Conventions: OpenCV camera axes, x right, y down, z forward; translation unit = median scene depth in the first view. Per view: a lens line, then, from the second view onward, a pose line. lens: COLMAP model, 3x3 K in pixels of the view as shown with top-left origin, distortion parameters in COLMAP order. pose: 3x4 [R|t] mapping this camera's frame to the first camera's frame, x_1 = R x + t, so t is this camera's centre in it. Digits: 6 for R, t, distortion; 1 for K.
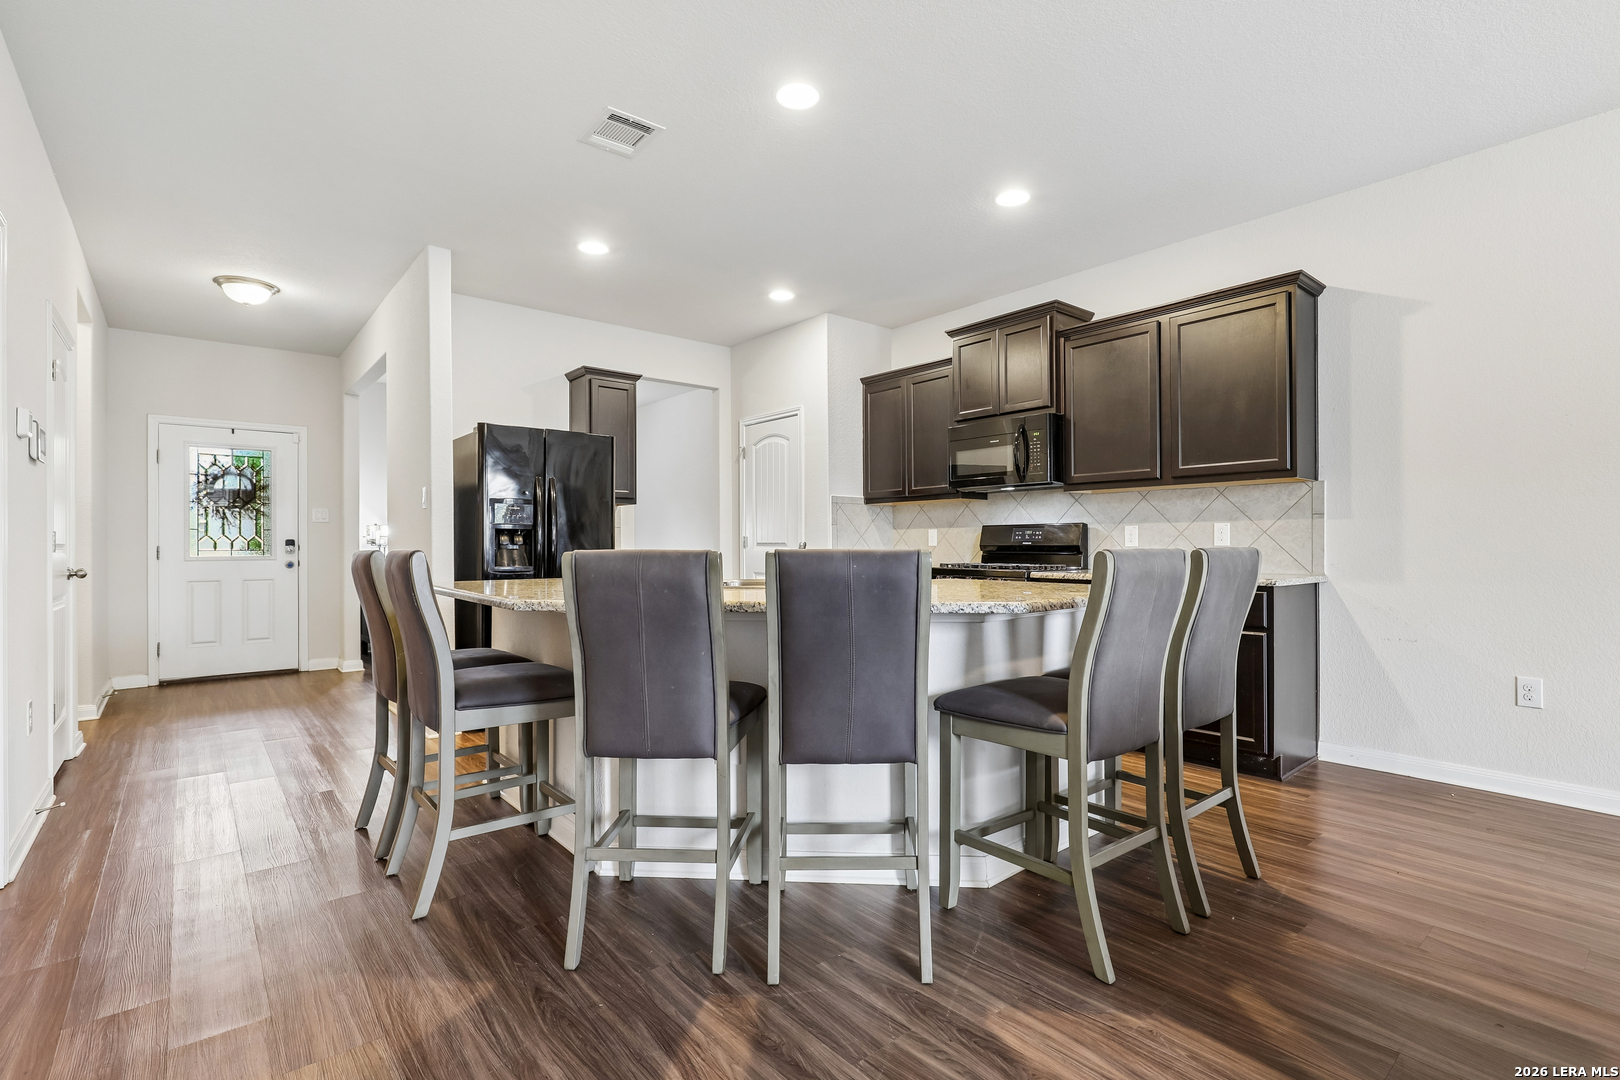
lens RADIAL K [[762.9, 0, 808.7], [0, 762.9, 547.1], [0, 0, 1]] dist [0.005009, 0.000977]
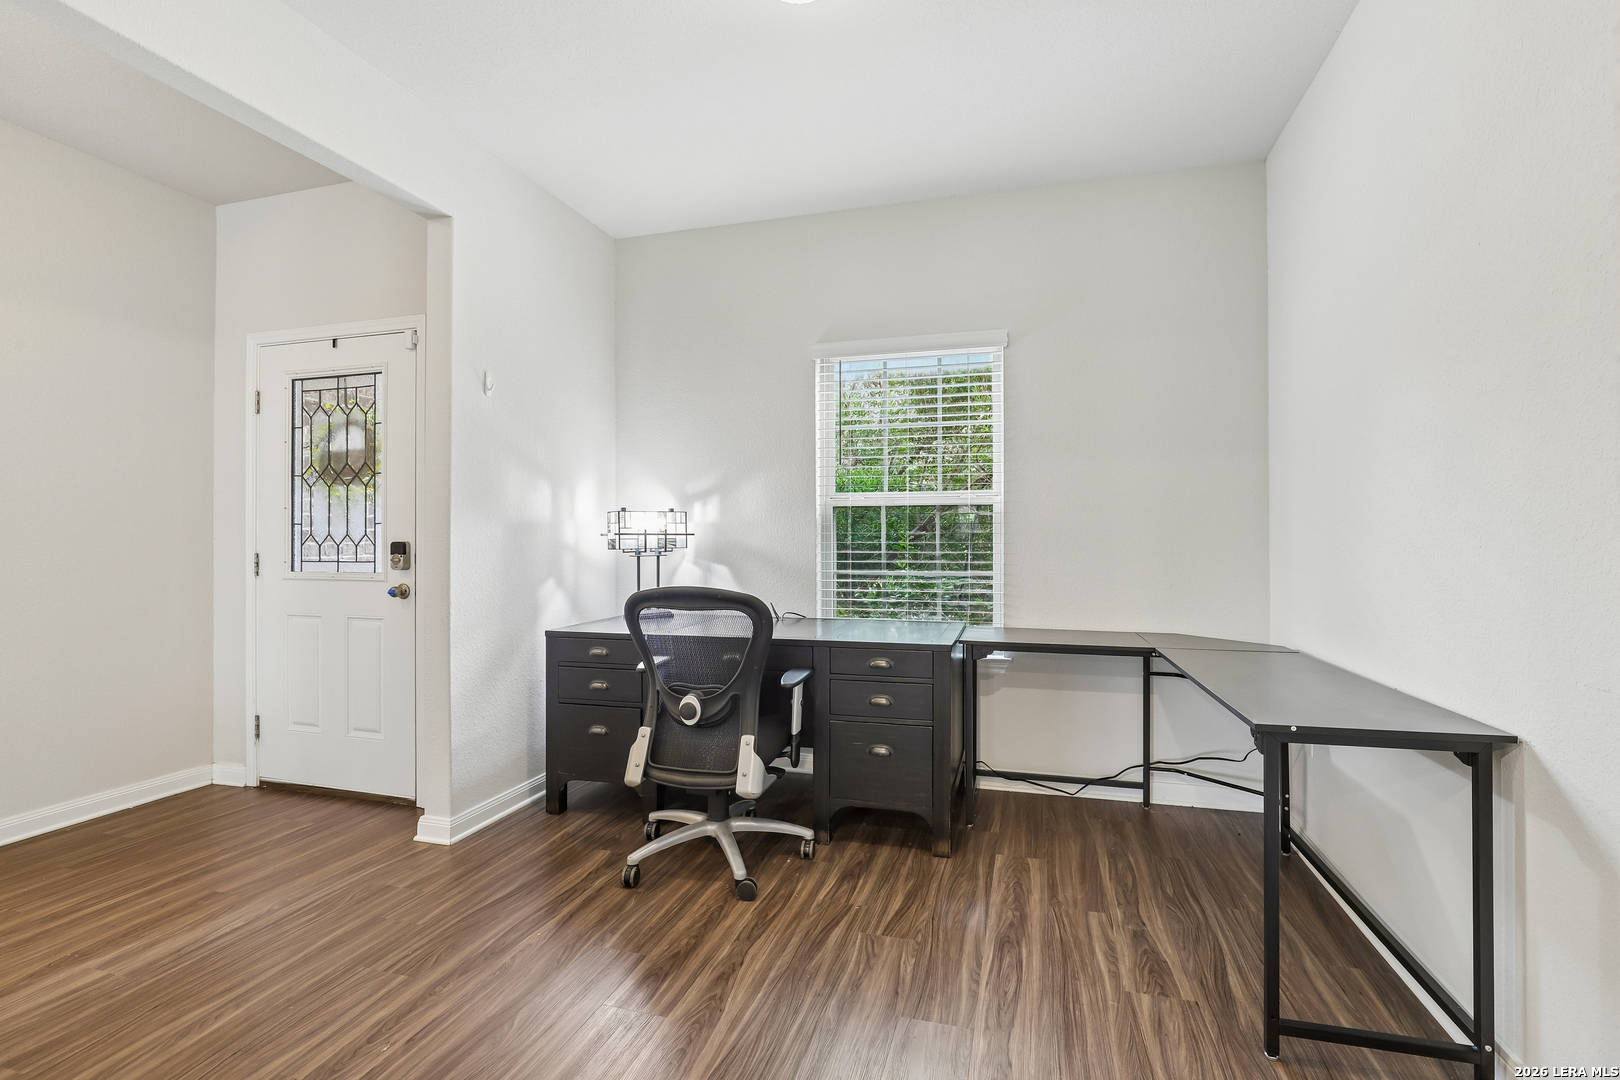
lens RADIAL K [[736.6, 0, 810.0], [0, 736.6, 540.0], [0, 0, 1]] dist [-0.011981, 0.000336]
pose [[0.553338, 0.005964, -0.832935, -0.133158], [-0.001252, 0.999979, 0.006328, -0.014987], [0.832956, -0.002459, 0.553334, 0.990355]]
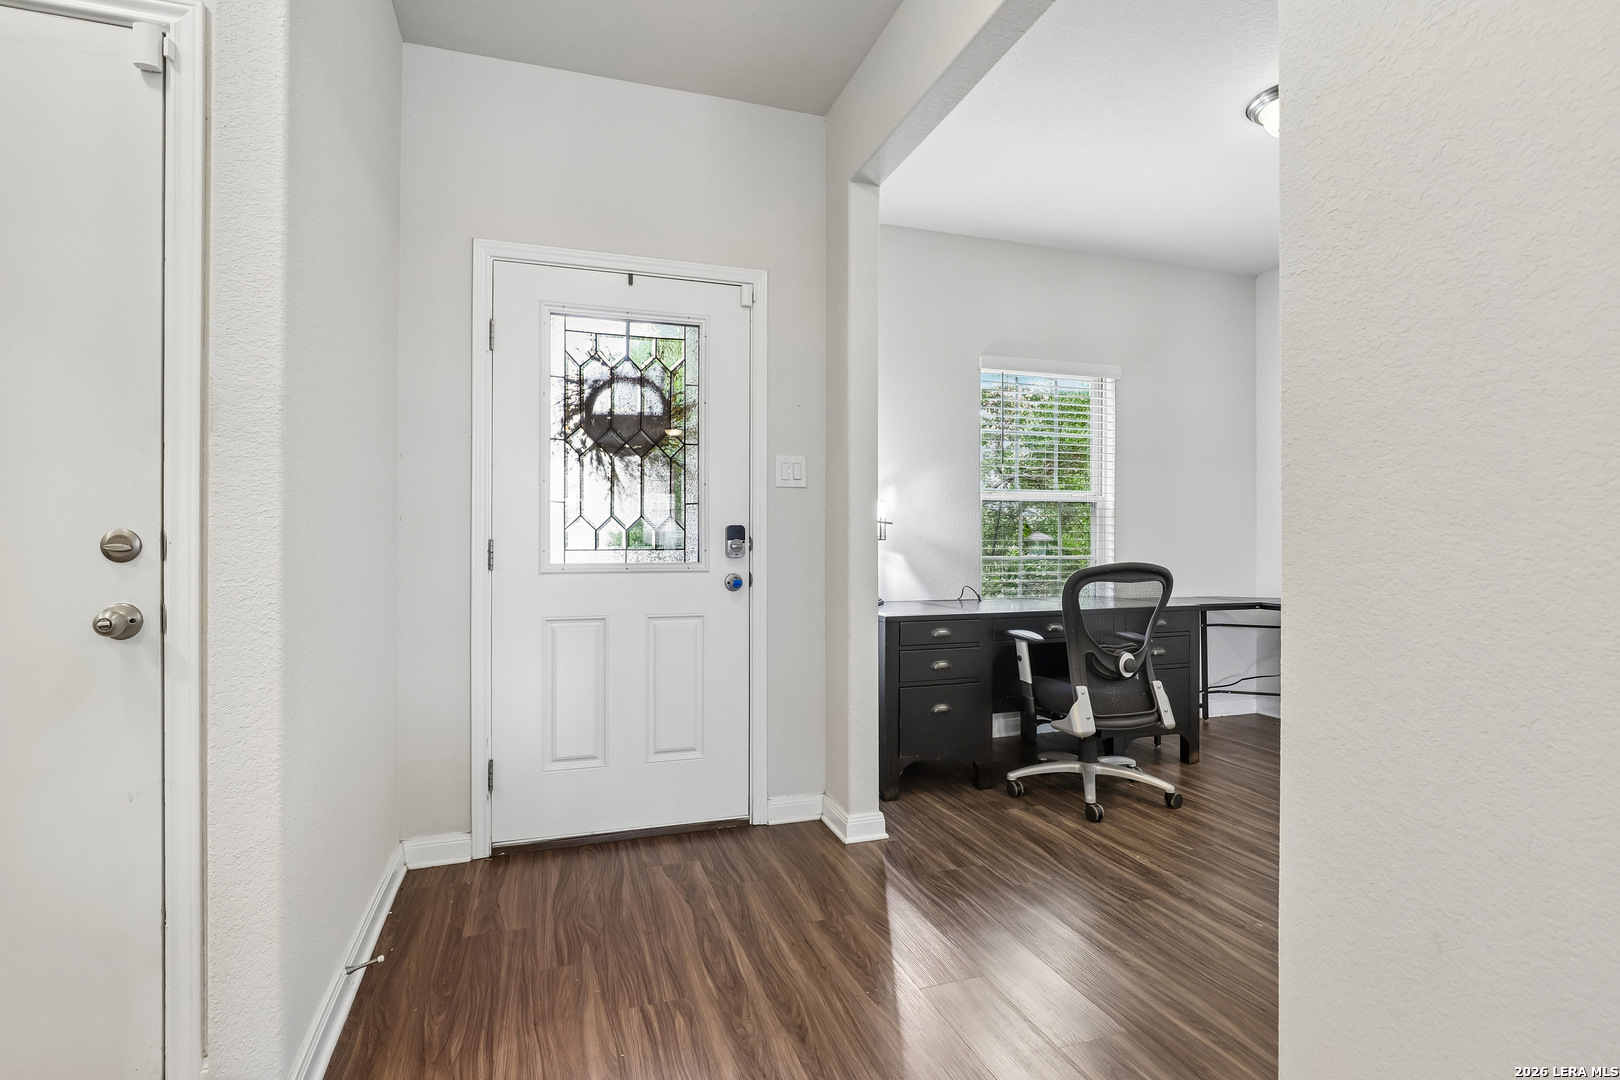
lens RADIAL K [[812.5, 0, 810.0], [0, 812.5, 540.0], [0, 0, 1]] dist [-0.002859, -0.000442]
pose [[0.931704, 0.004002, -0.363196, -0.485341], [-0.004343, 0.999991, -0.000120, -0.001629], [0.363192, 0.001689, 0.931713, 0.602086]]
